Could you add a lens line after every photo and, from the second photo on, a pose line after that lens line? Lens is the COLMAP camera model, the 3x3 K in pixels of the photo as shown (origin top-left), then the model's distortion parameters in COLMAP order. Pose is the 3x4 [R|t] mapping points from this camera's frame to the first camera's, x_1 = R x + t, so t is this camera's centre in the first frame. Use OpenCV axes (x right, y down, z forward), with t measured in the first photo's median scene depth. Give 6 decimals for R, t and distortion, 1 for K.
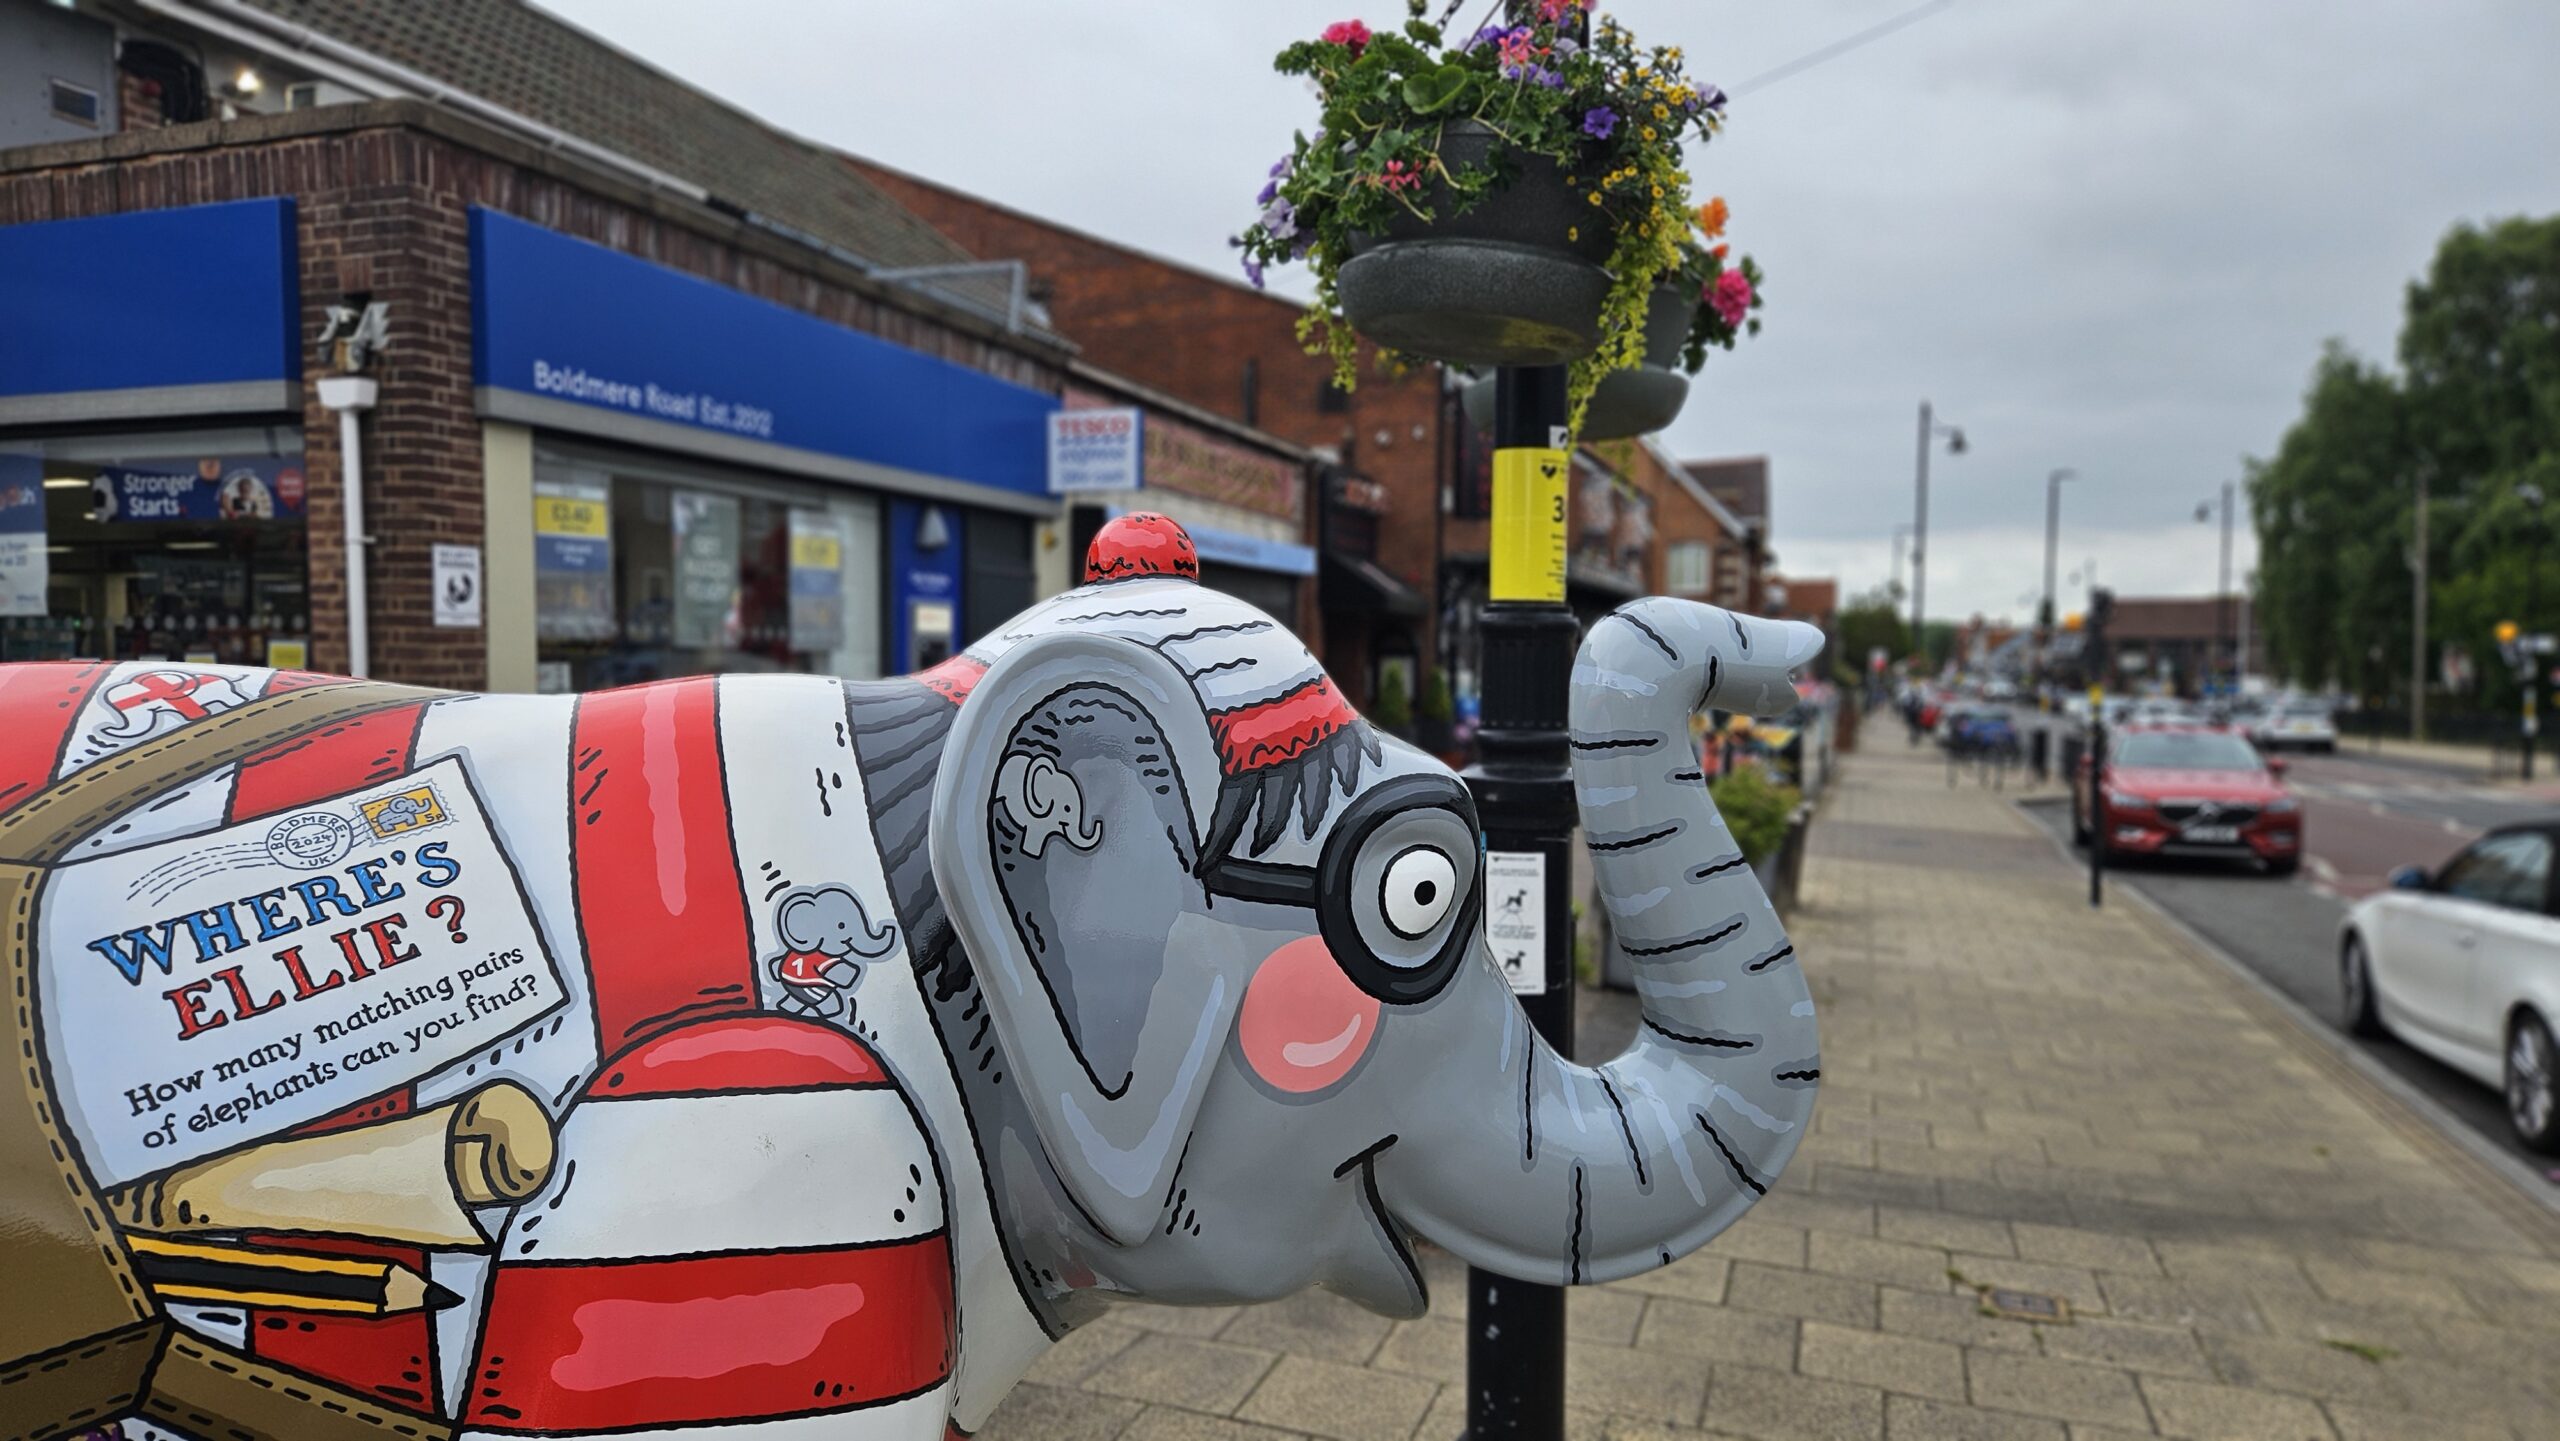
lens RADIAL K [[1716.2, 0, 1271.9], [0, 1716.2, 743.0], [0, 0, 1]] dist [0.066994, -0.060160]
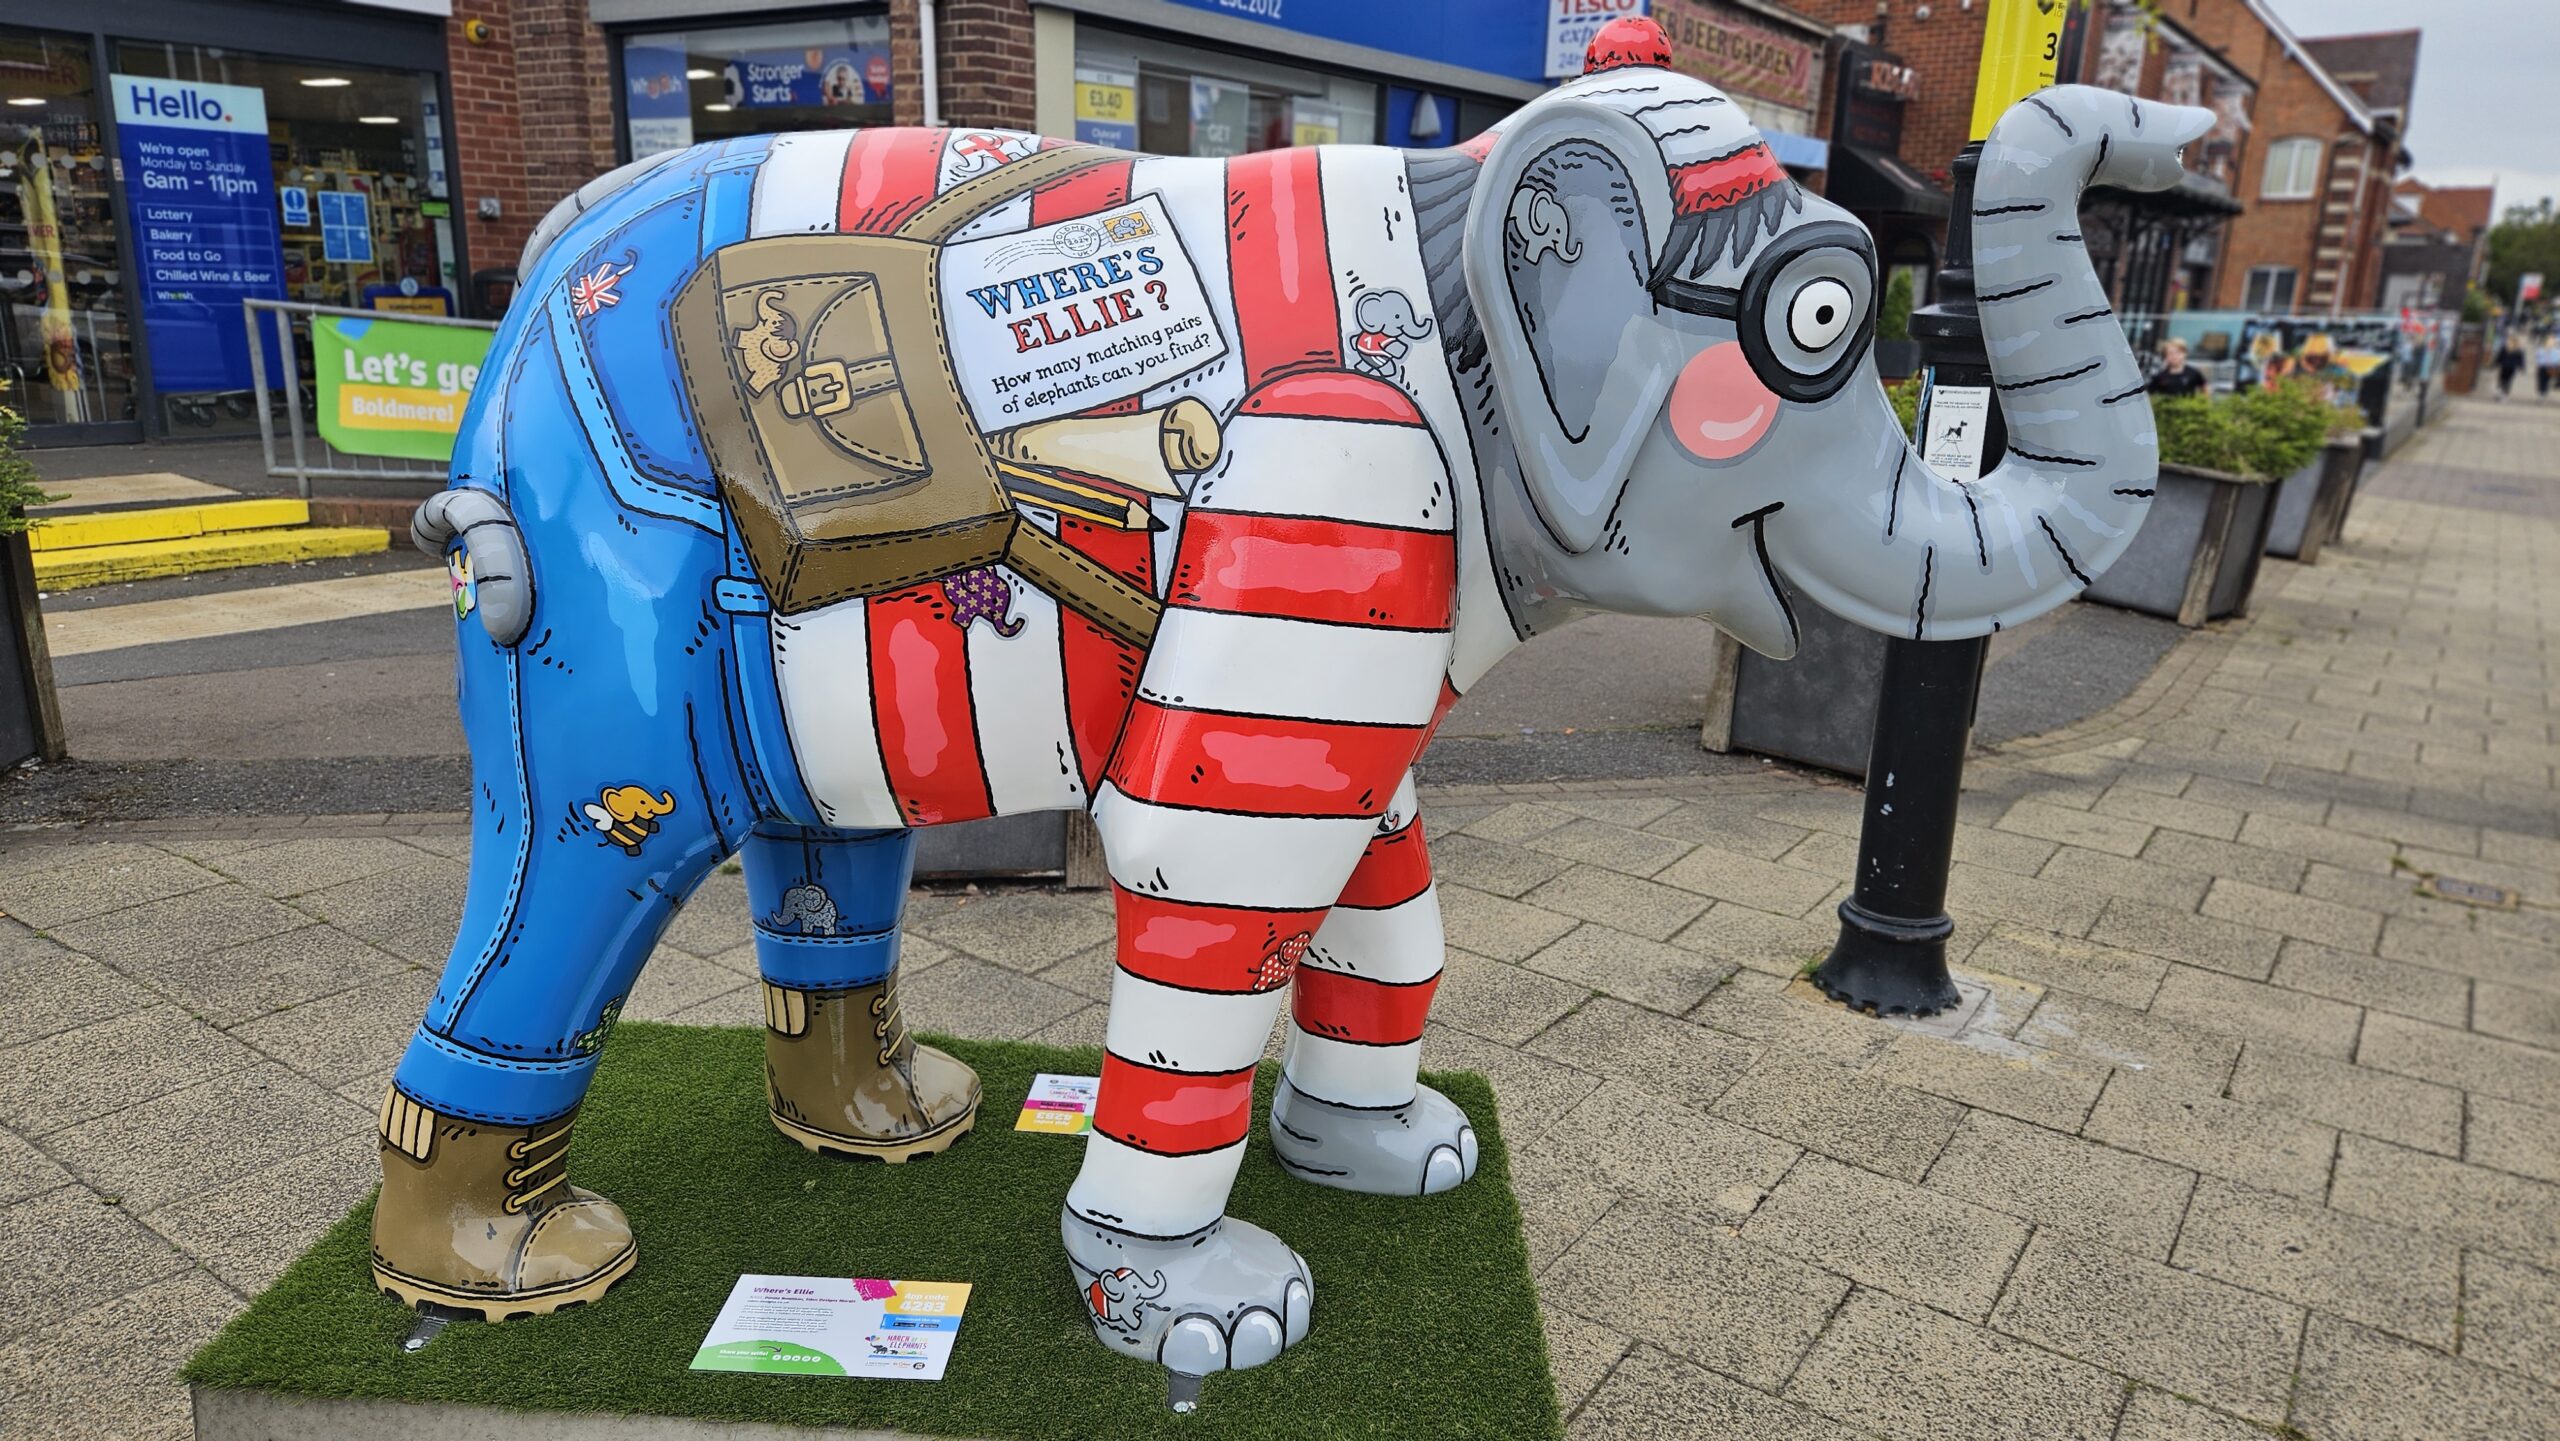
lens RADIAL K [[1689.3, 0, 1254.4], [0, 1689.3, 727.9], [0, 0, 1]] dist [0.079044, -0.066000]
pose [[0.959805, 0.091710, -0.265262, 0.047890], [-0.033371, 0.975694, 0.216581, 0.133000], [0.278678, -0.199023, 0.939536, -0.446039]]
